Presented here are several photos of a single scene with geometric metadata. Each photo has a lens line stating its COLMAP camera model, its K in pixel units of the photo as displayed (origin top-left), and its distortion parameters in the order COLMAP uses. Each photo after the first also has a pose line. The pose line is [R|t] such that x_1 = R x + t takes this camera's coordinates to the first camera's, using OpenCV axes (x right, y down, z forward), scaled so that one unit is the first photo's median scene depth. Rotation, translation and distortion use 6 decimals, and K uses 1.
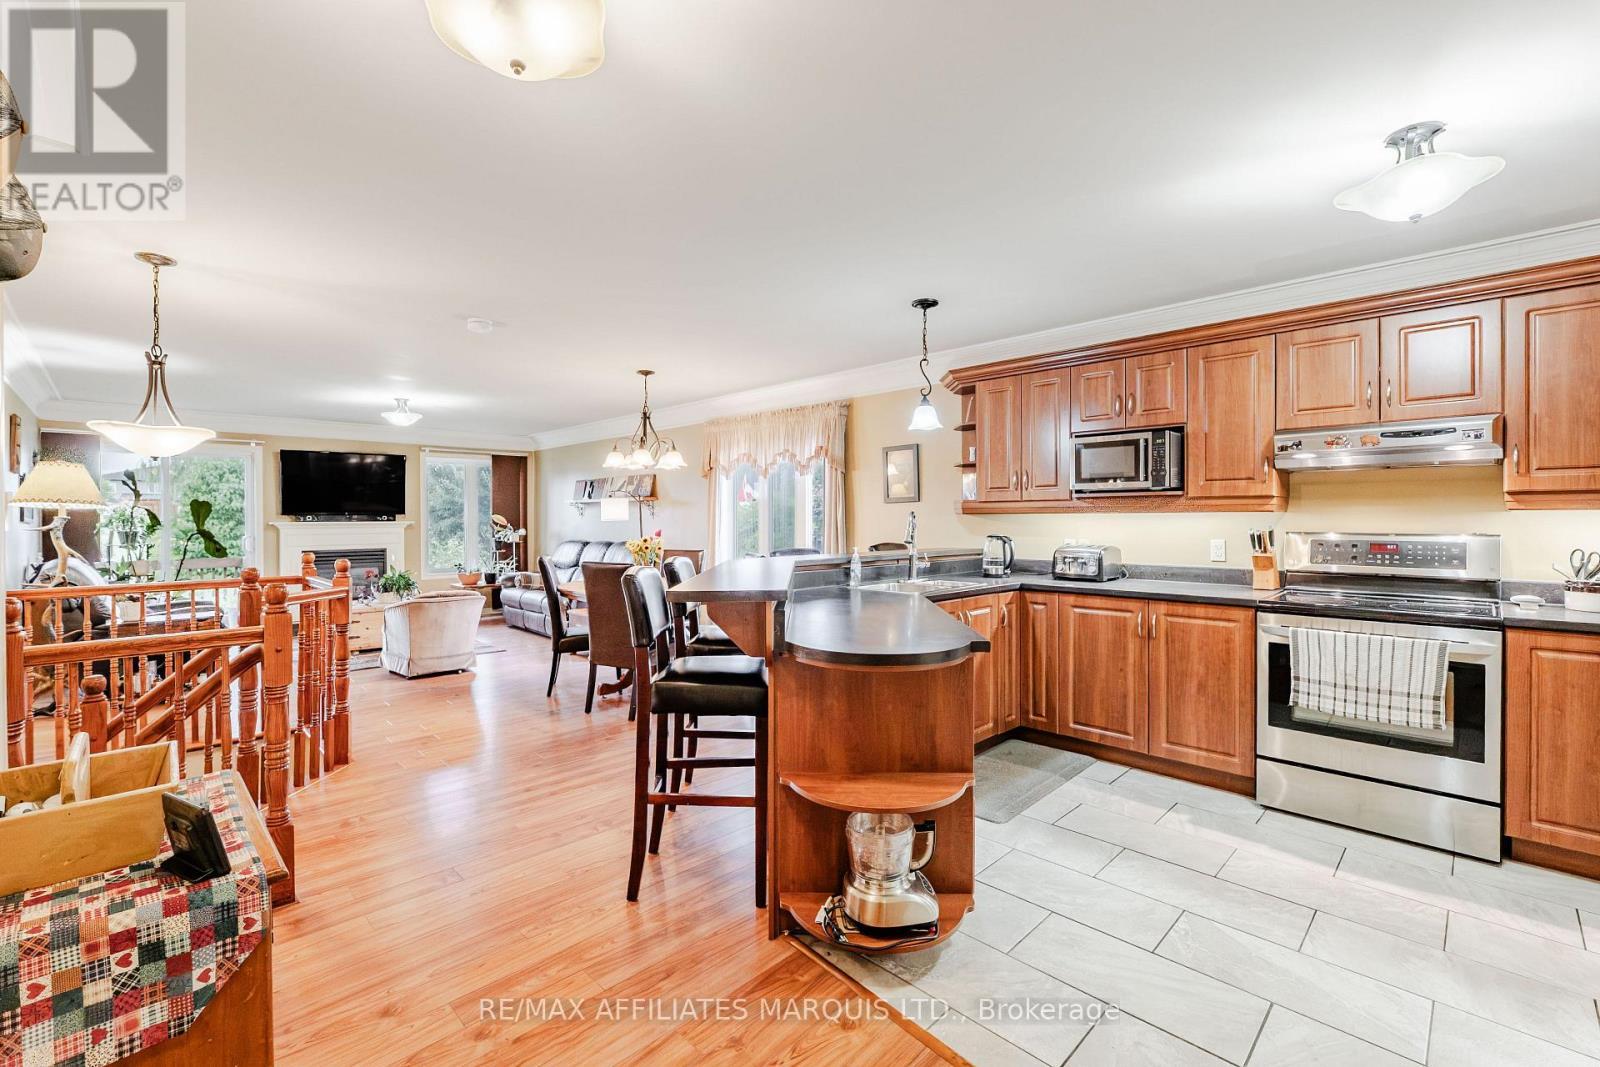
lens RADIAL K [[698.7, 0, 799.2], [0, 698.7, 521.2], [0, 0, 1]] dist [-0.001277, 0.000007]
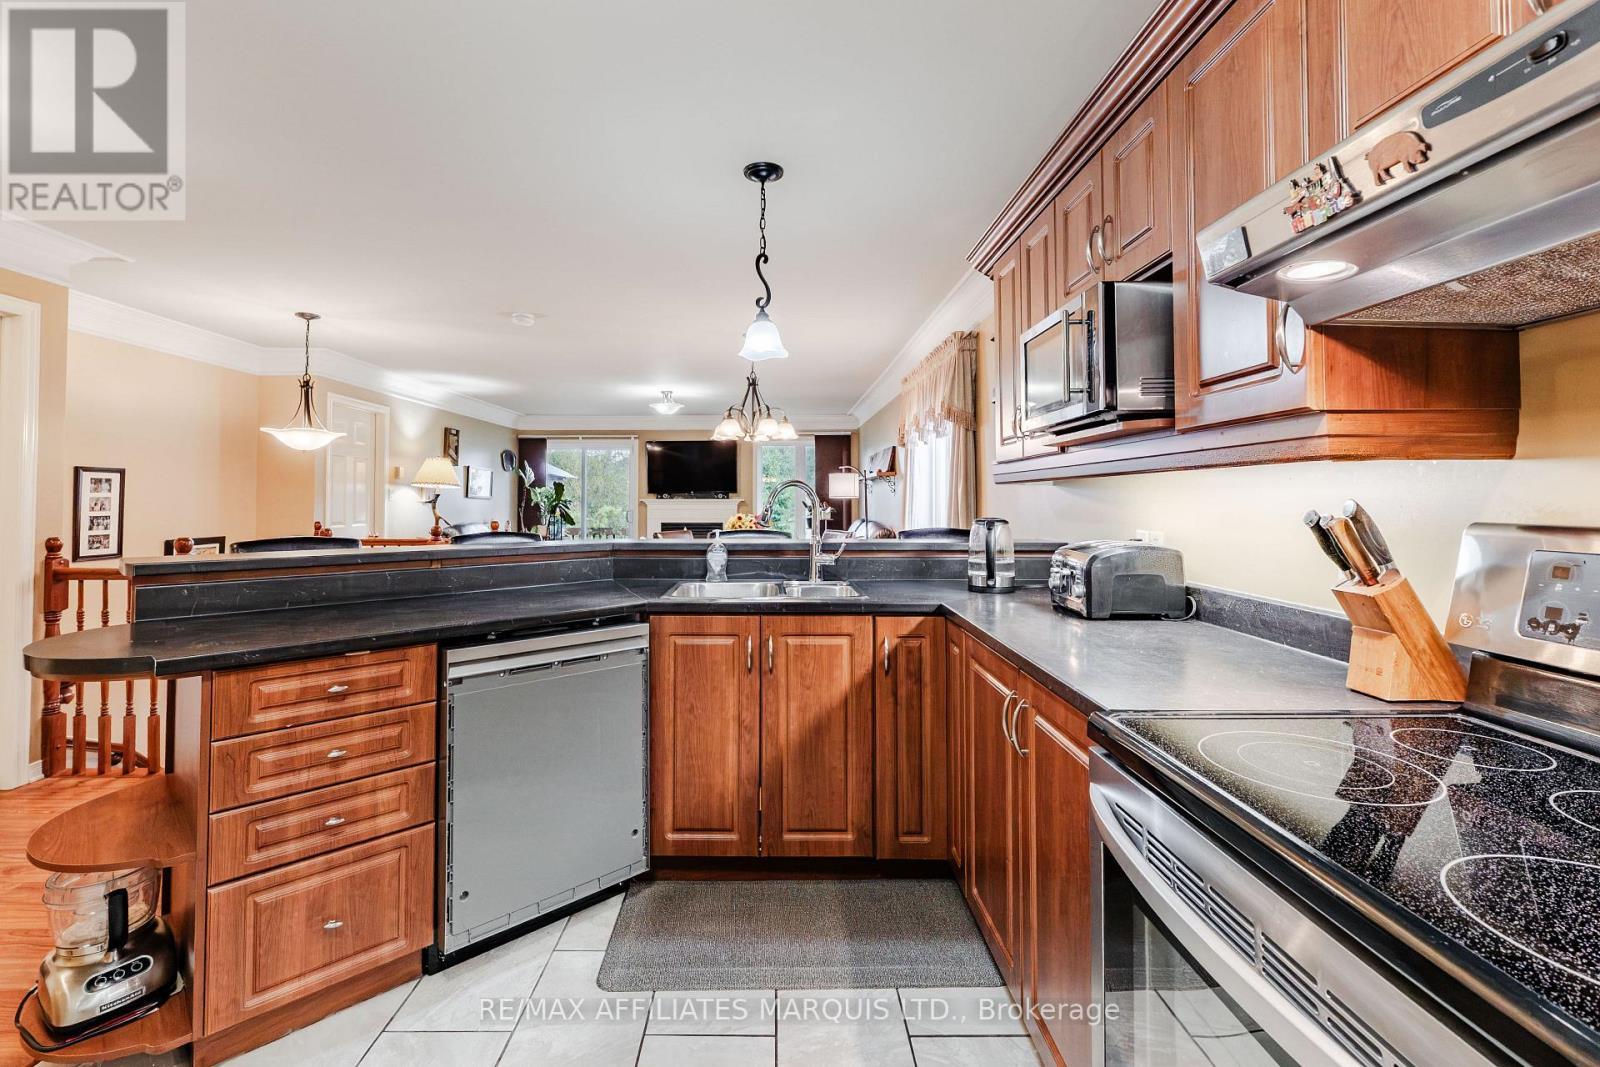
lens RADIAL K [[712.6, 0, 771.0], [0, 712.6, 483.9], [0, 0, 1]] dist [-0.000823, 0.000000]
pose [[0.708101, -0.013626, -0.705980, 0.671392], [-0.003941, 0.999722, -0.023249, 0.005802], [0.706100, 0.019245, 0.707850, 0.528699]]
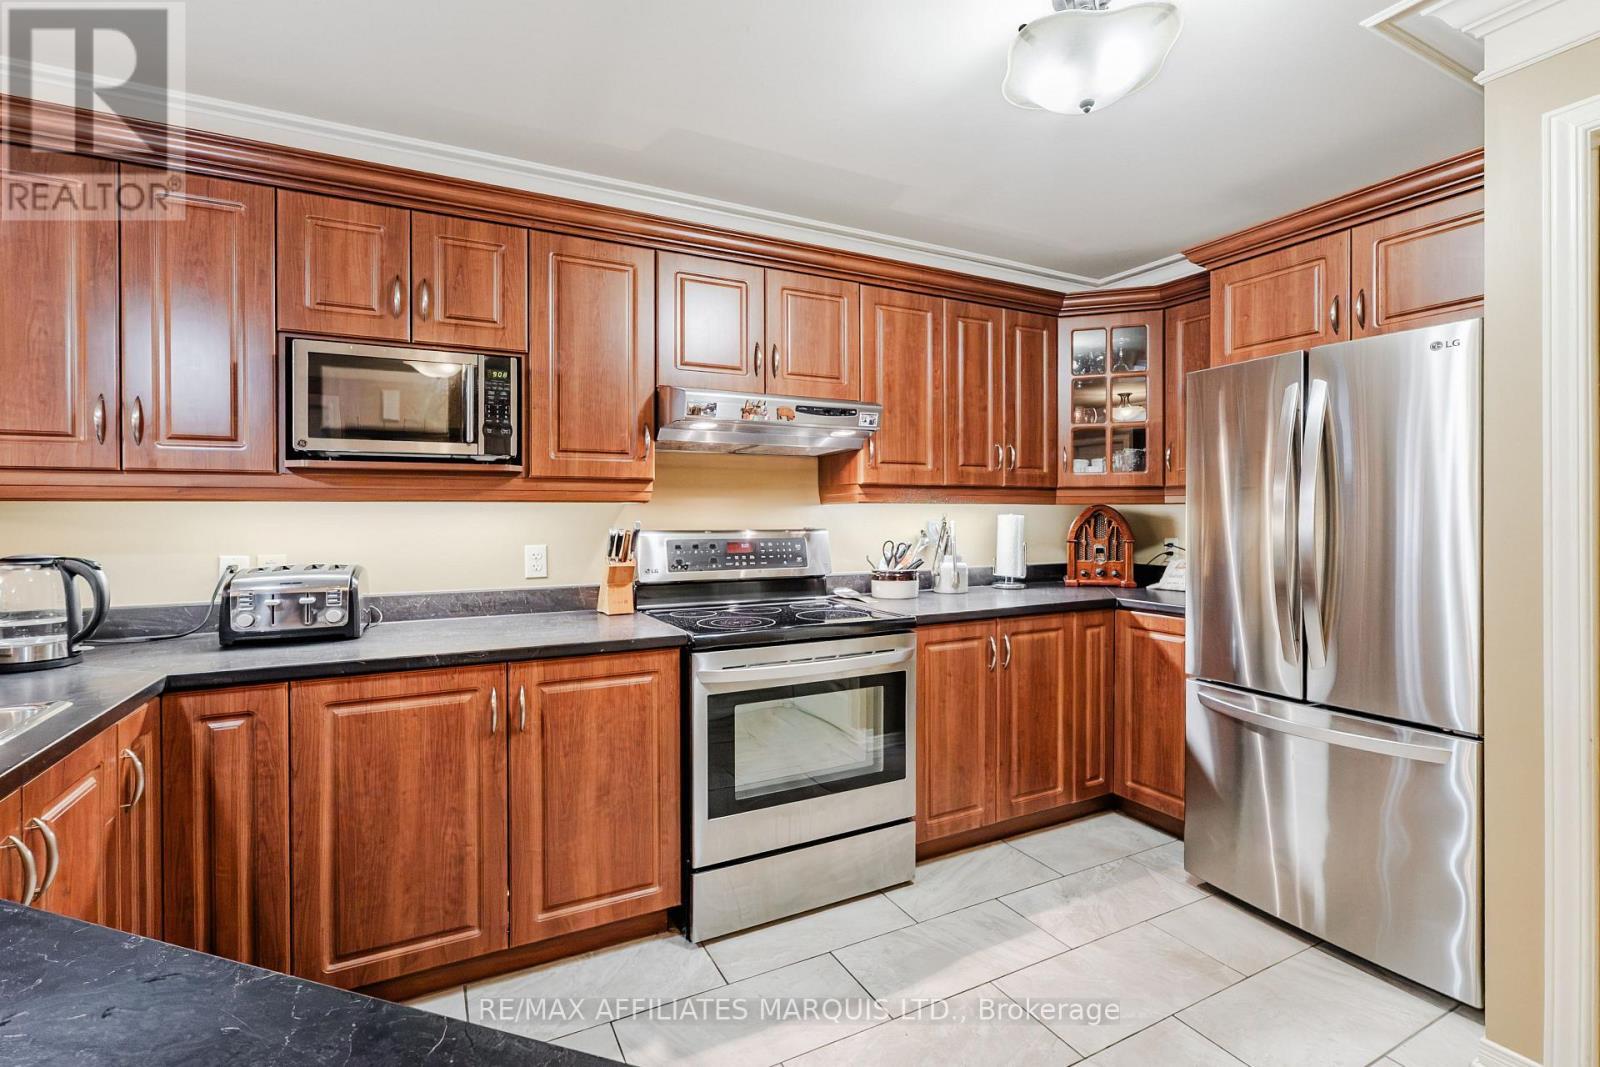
lens RADIAL K [[689.1, 0, 792.5], [0, 689.1, 514.8], [0, 0, 1]] dist [-0.001522, -0.000085]
pose [[0.287551, -0.001212, 0.957765, 0.050356], [0.006738, 0.999977, -0.000757, 0.000483], [-0.957742, 0.006671, 0.287552, 0.599730]]
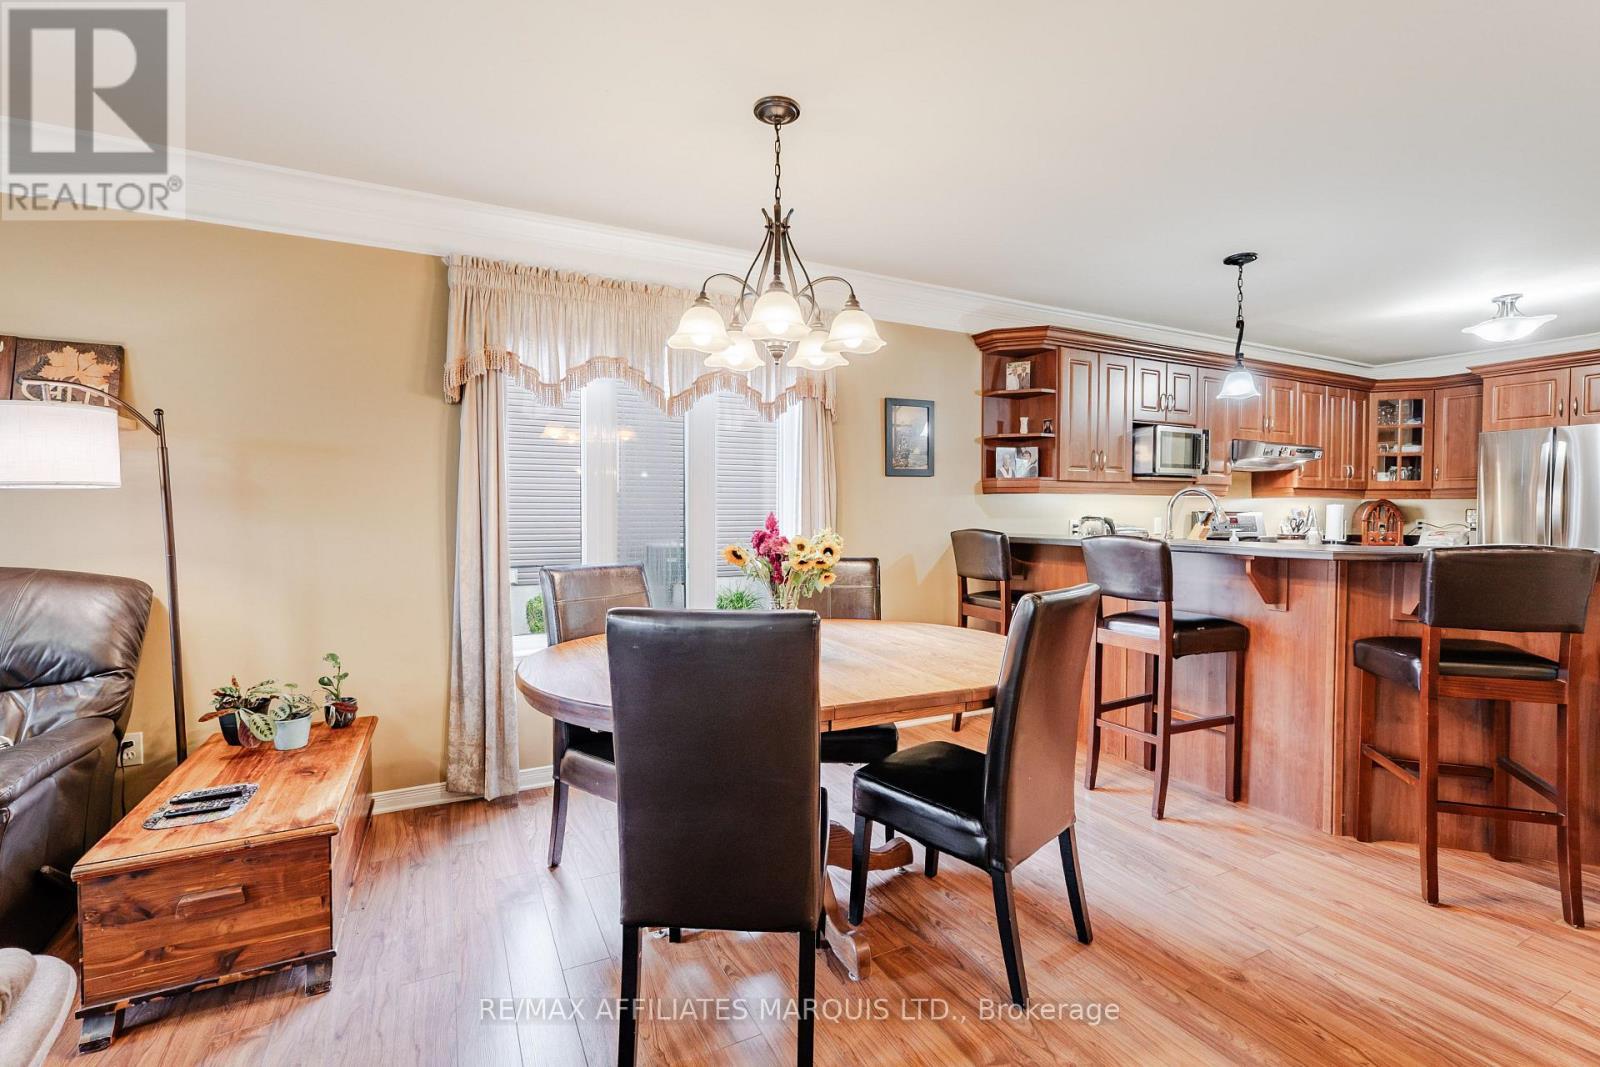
lens RADIAL K [[698.7, 0, 799.2], [0, 698.7, 521.2], [0, 0, 1]] dist [-0.001277, 0.000007]
pose [[0.290197, -0.010153, 0.956913, -0.873460], [0.002805, 0.999948, 0.009759, 0.019683], [-0.956963, -0.000148, 0.290210, 1.287625]]
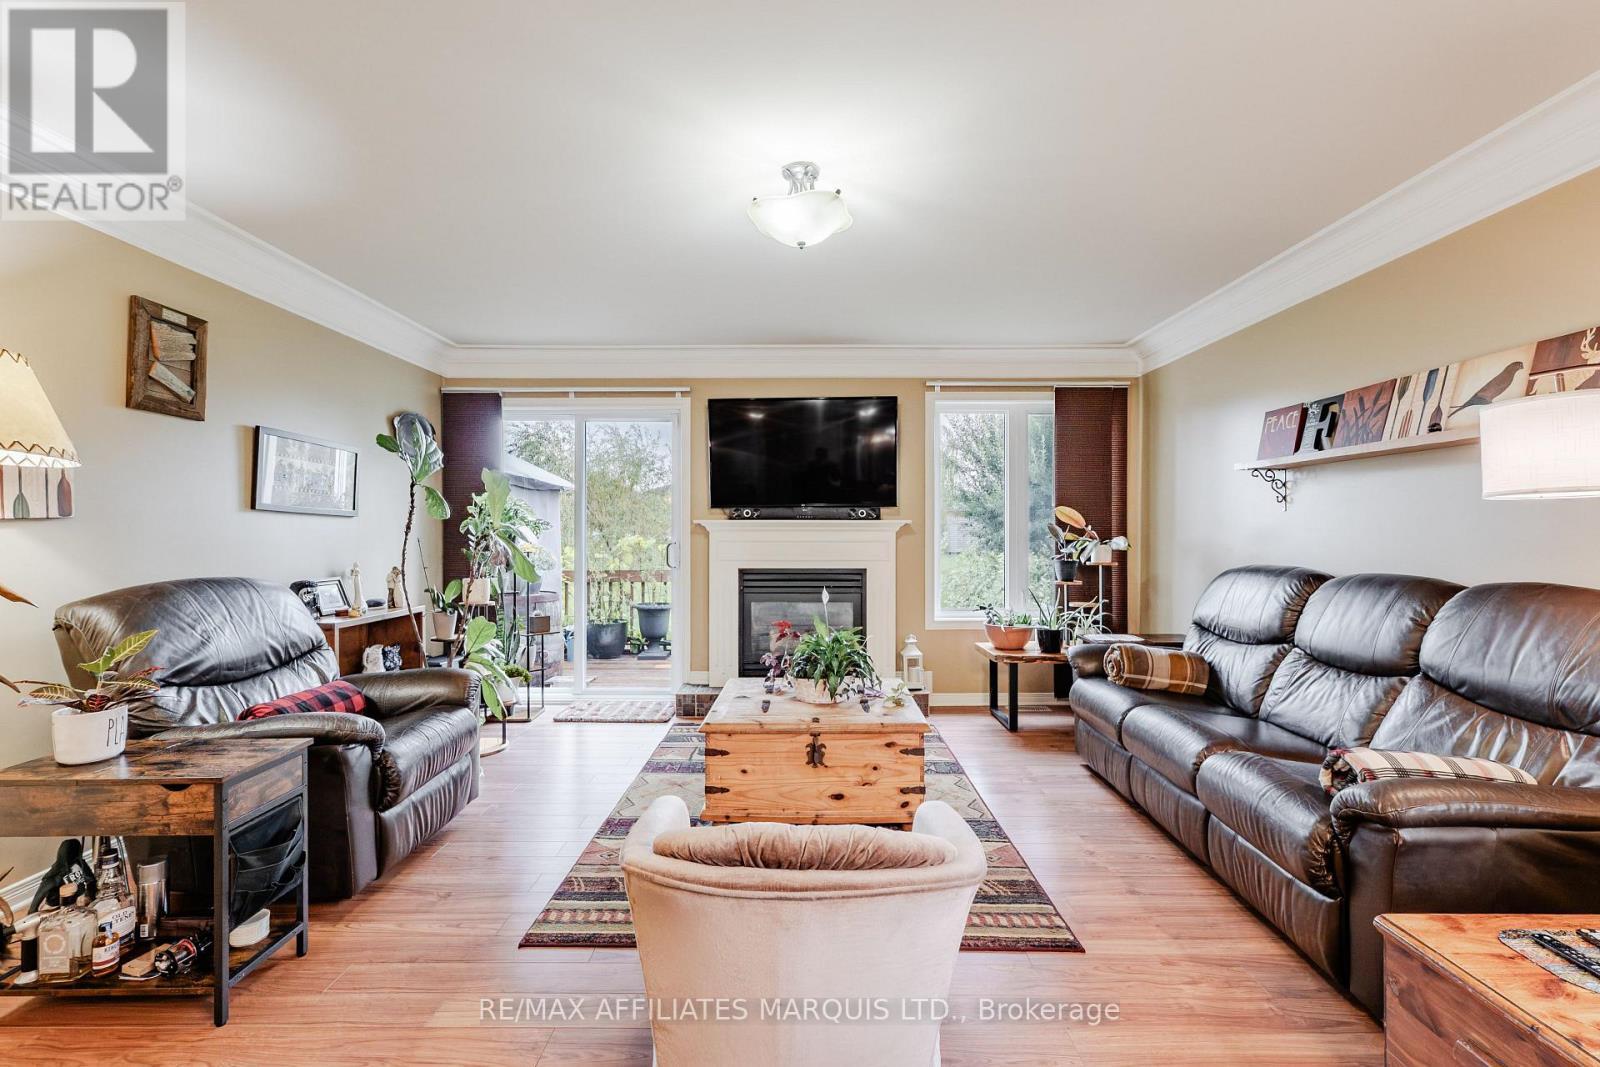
lens RADIAL K [[698.7, 0, 799.2], [0, 698.7, 521.2], [0, 0, 1]] dist [-0.001277, 0.000007]
pose [[0.706005, -0.006425, -0.708178, -0.554051], [-0.006951, 0.999848, -0.016001, 0.024600], [0.708173, 0.016220, 0.705853, 1.331396]]
